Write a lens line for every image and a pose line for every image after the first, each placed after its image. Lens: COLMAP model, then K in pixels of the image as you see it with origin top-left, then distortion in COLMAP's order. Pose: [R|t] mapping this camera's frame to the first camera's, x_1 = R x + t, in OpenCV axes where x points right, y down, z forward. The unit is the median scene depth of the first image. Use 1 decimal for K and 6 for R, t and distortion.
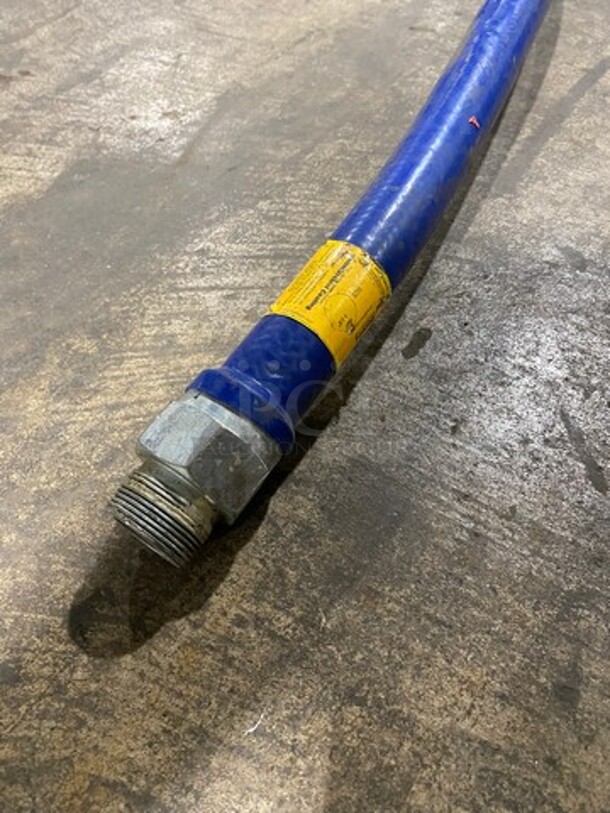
lens RADIAL K [[661.5, 0, 309.9], [0, 661.5, 388.2], [0, 0, 1]] dist [0.001397, -0.003653]
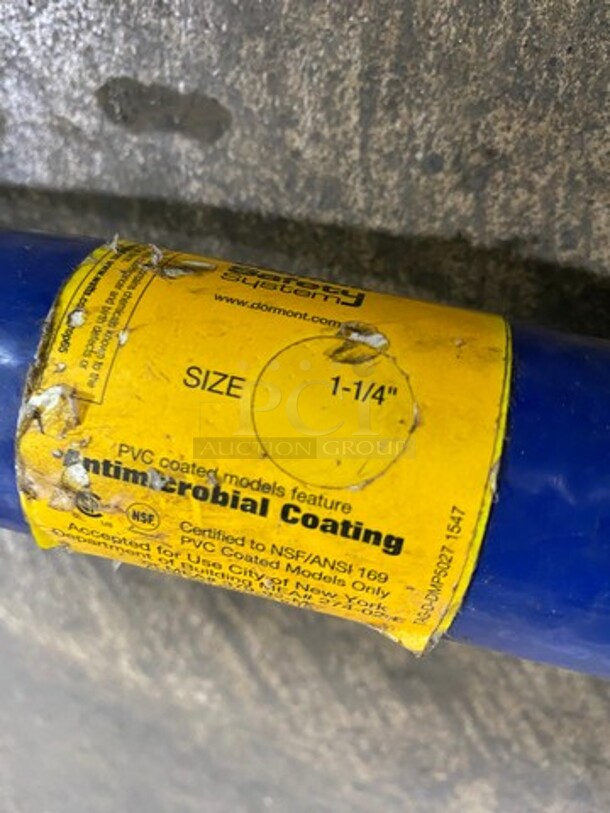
lens RADIAL K [[661.5, 0, 309.9], [0, 661.5, 388.2], [0, 0, 1]] dist [0.001397, -0.003653]
pose [[-0.393176, -0.877529, -0.274510, 0.116098], [0.864161, -0.454654, 0.215674, -0.160816], [-0.314067, -0.152423, 0.937085, 0.737422]]
